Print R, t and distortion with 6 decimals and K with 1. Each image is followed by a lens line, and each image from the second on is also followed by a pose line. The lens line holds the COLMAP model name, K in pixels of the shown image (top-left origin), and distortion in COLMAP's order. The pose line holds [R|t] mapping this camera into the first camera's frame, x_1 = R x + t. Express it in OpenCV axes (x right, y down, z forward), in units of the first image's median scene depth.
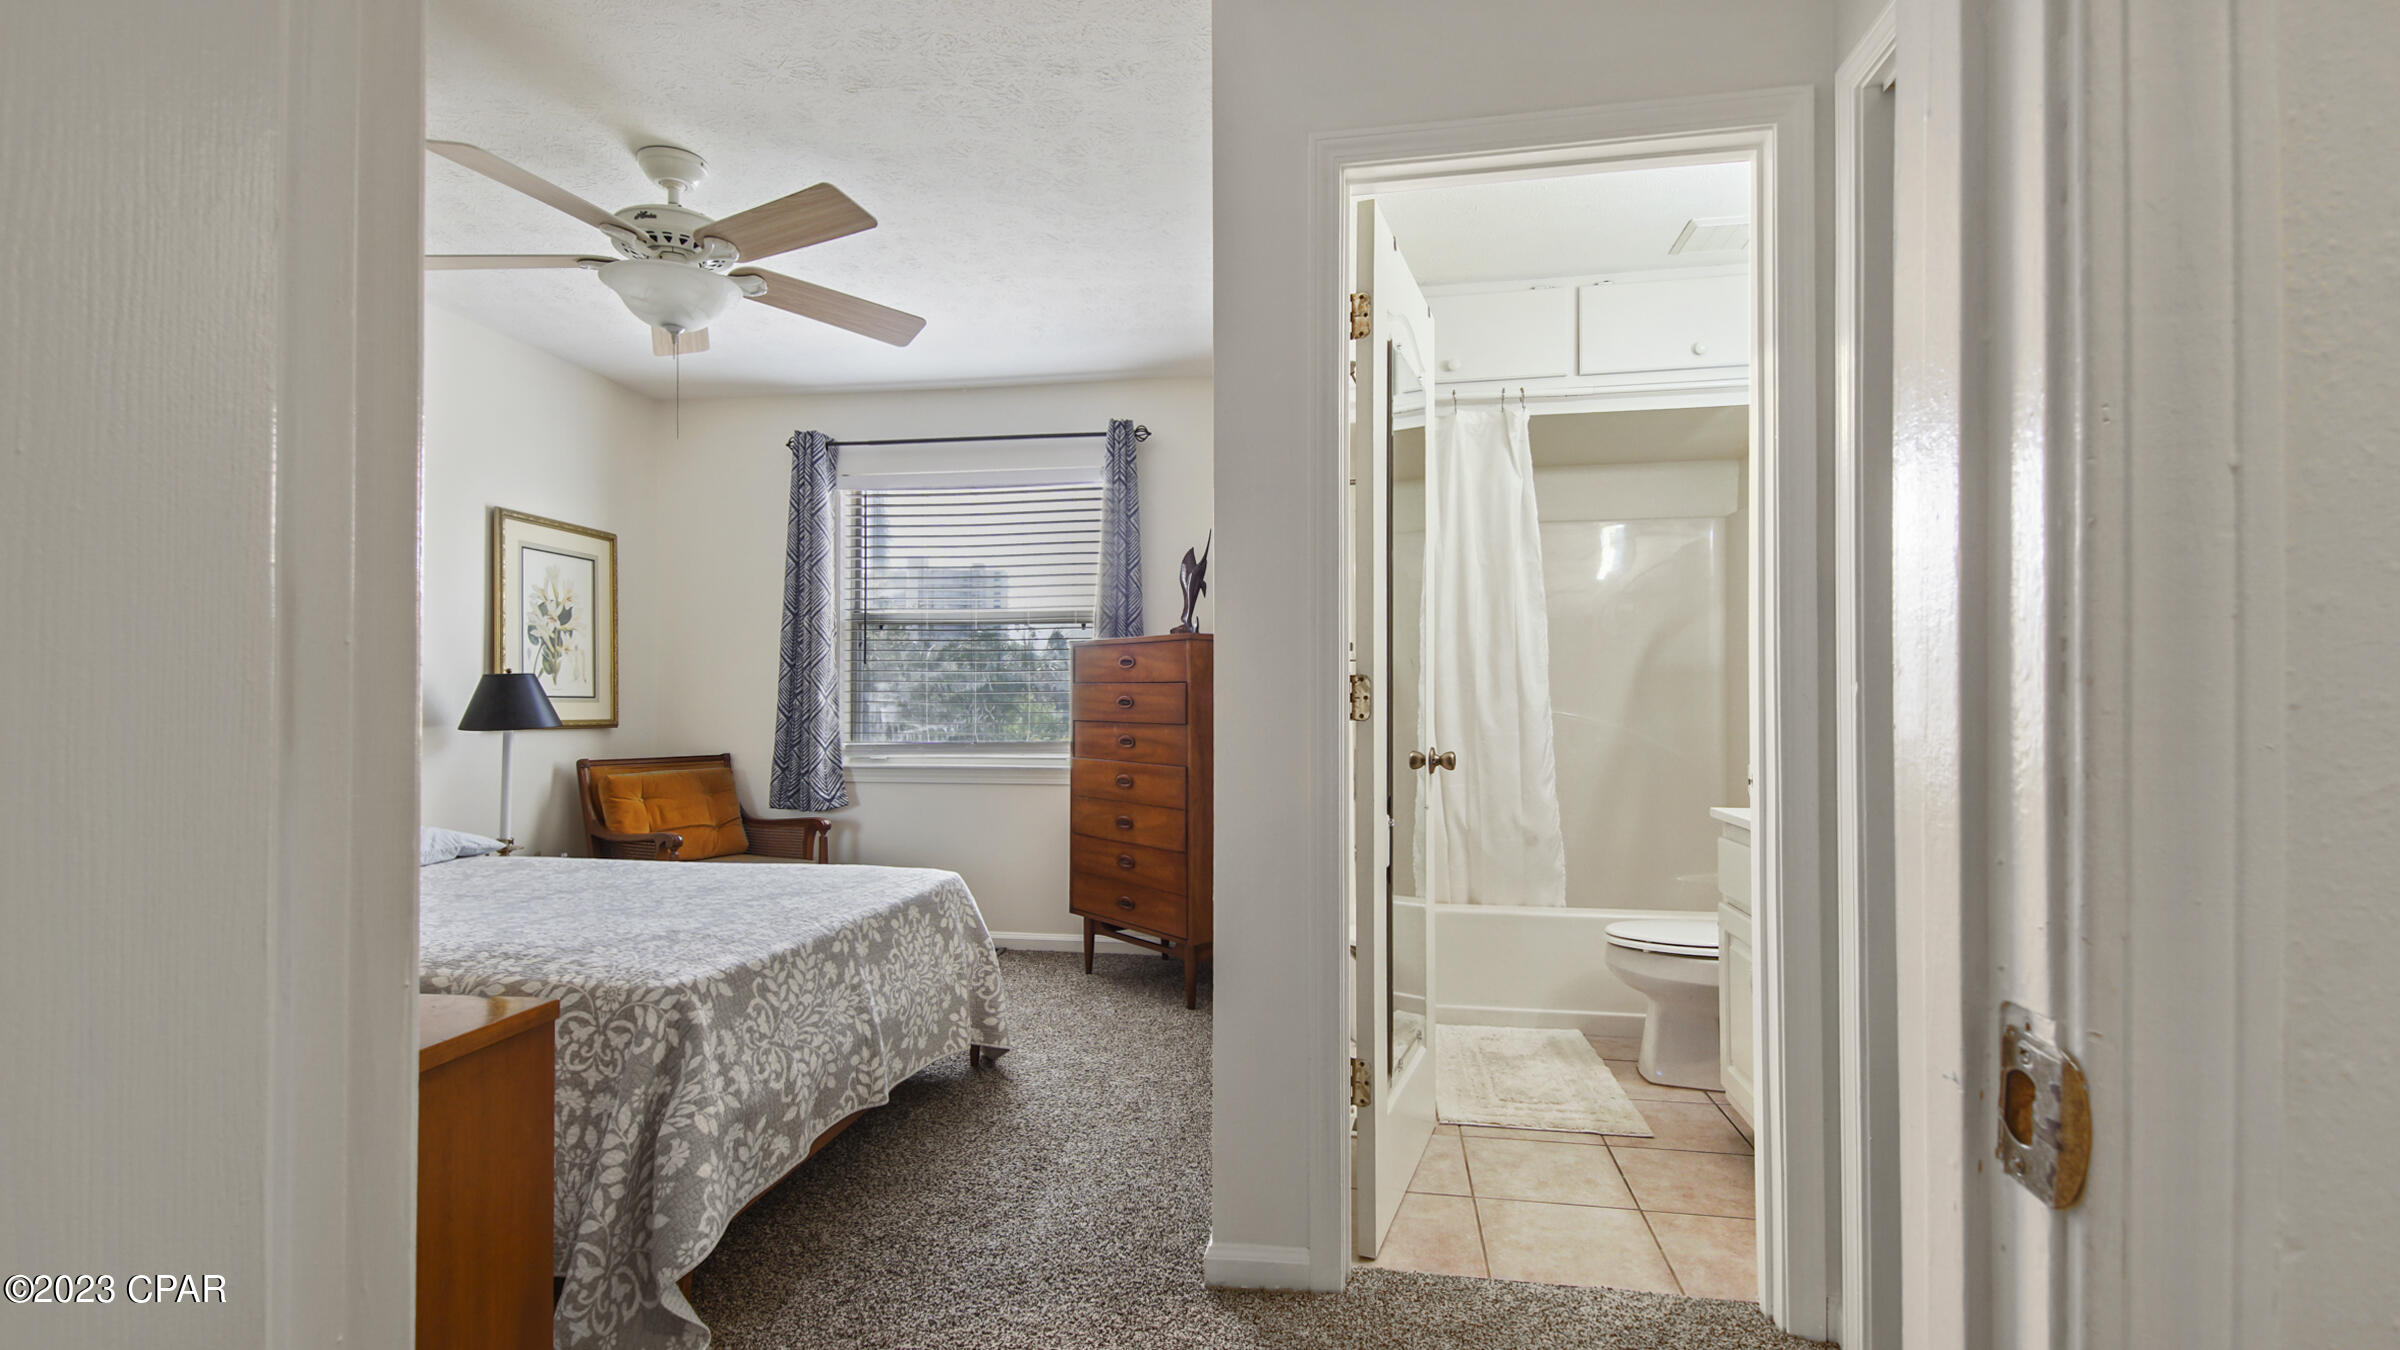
lens RADIAL K [[1080.8, 0, 1201.3], [0, 1080.8, 695.8], [0, 0, 1]] dist [0.035587, -0.022269]
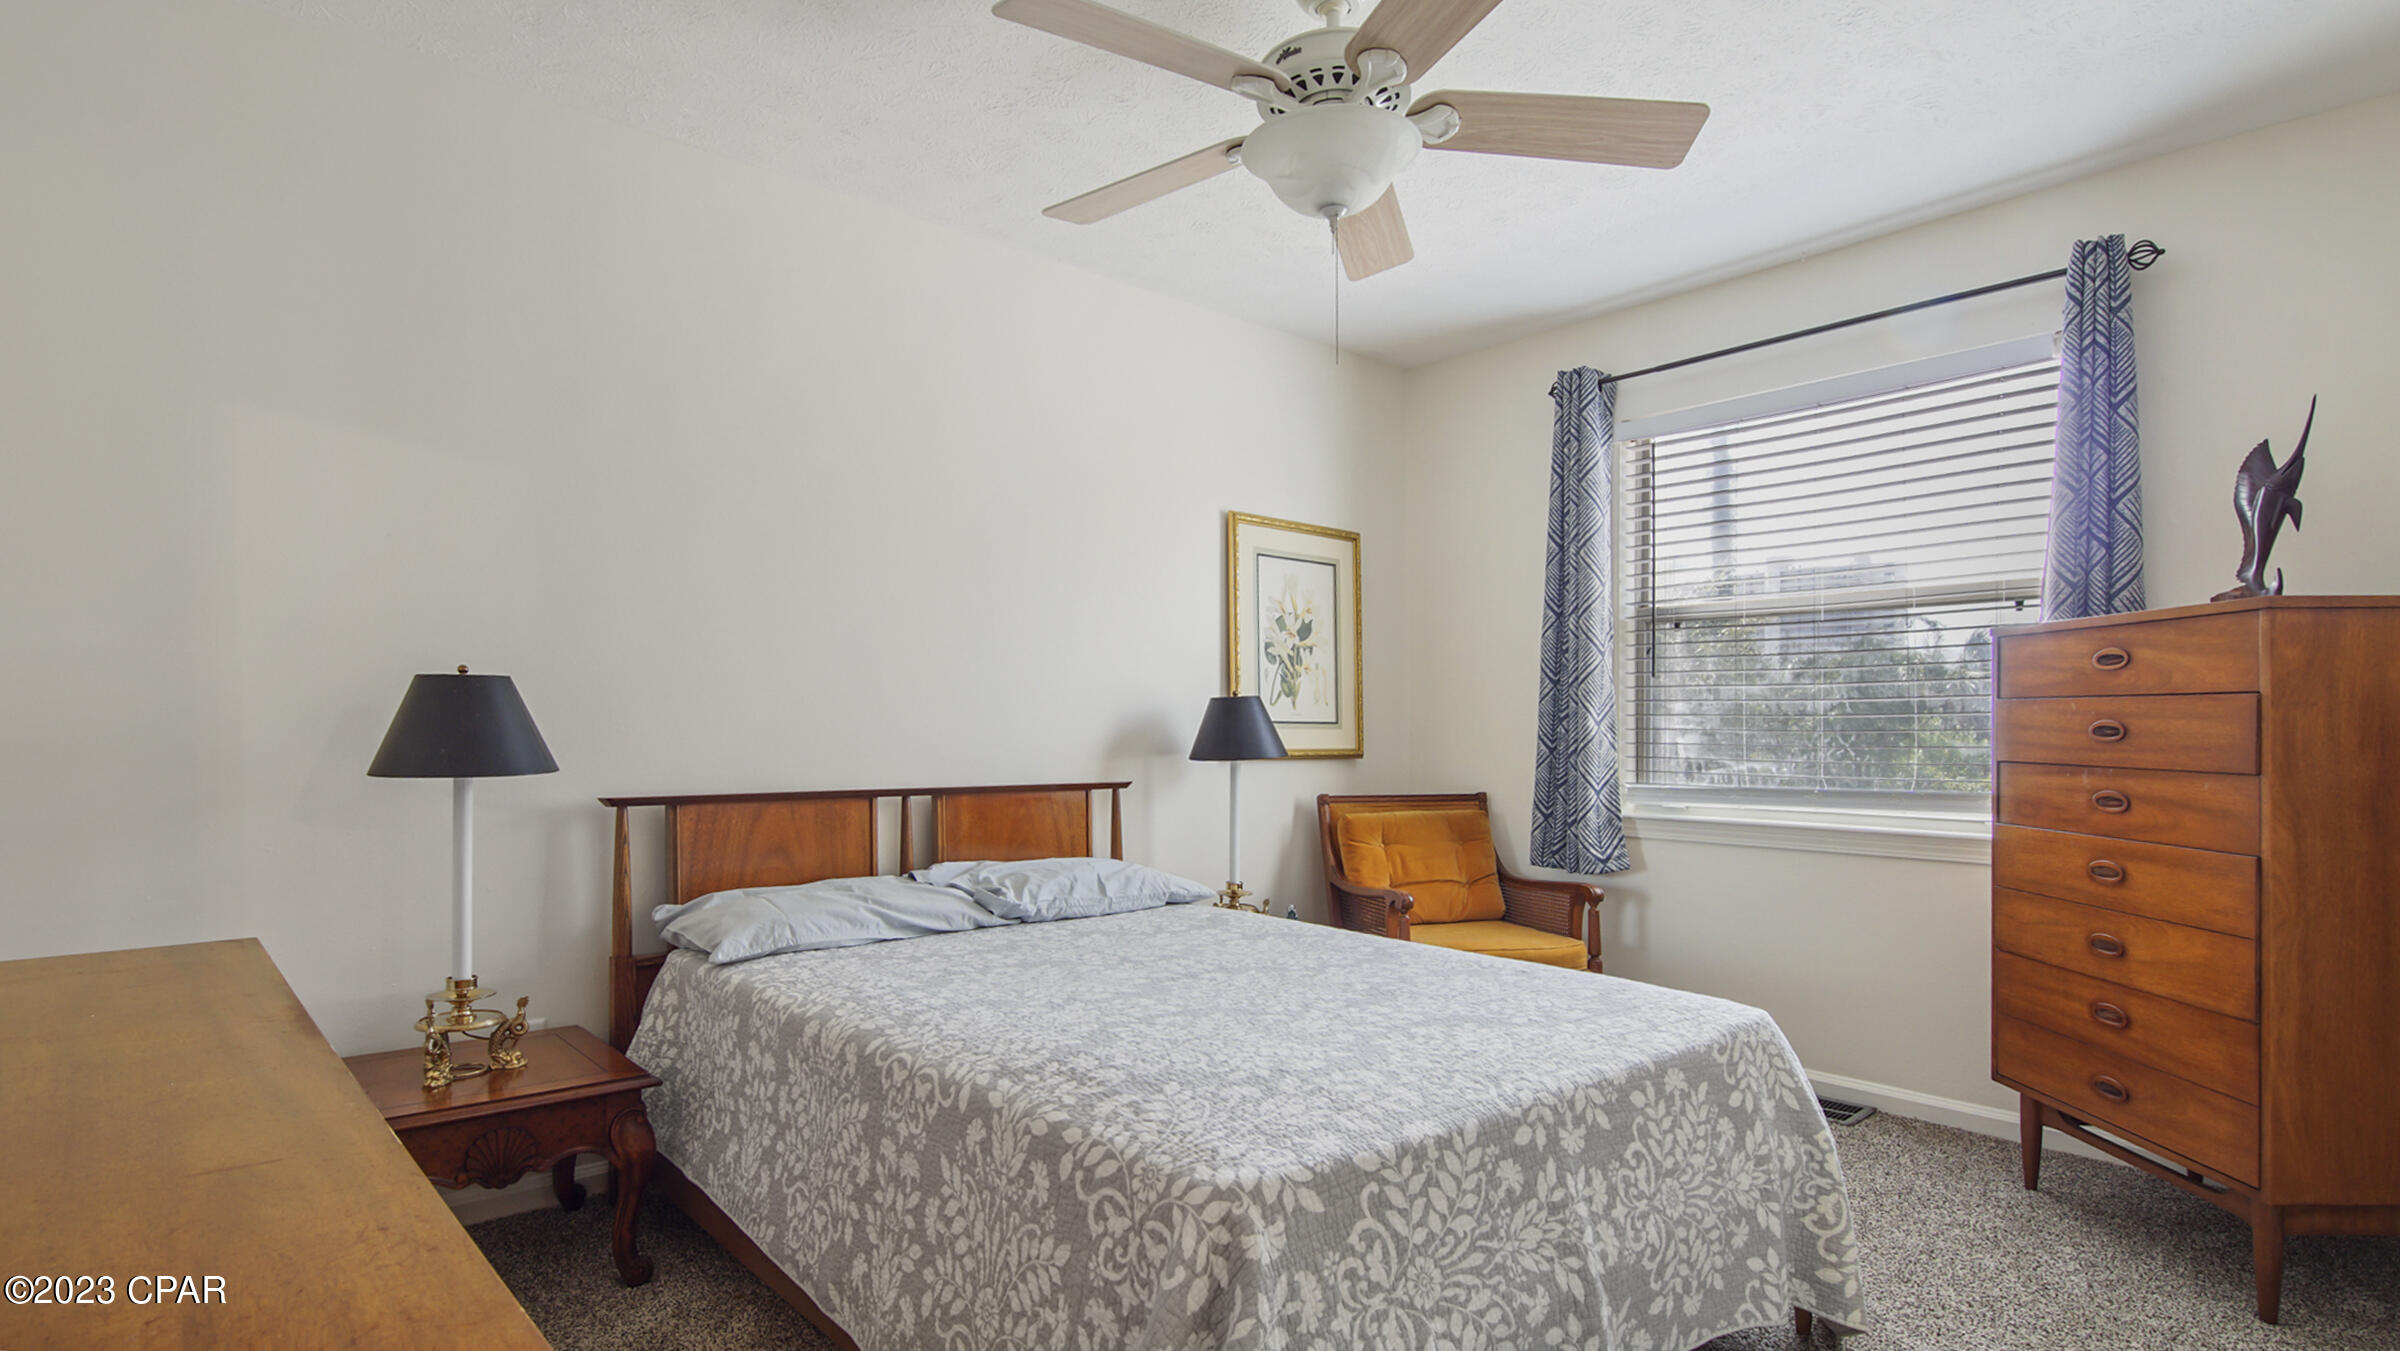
lens RADIAL K [[1086.0, 0, 1286.2], [0, 1086.0, 722.6], [0, 0, 1]] dist [0.040567, -0.021793]
pose [[0.766887, -0.001372, -0.641781, -0.033436], [0.001637, 0.999999, -0.000181, 0.001158], [0.641781, -0.000912, 0.766888, 0.324307]]
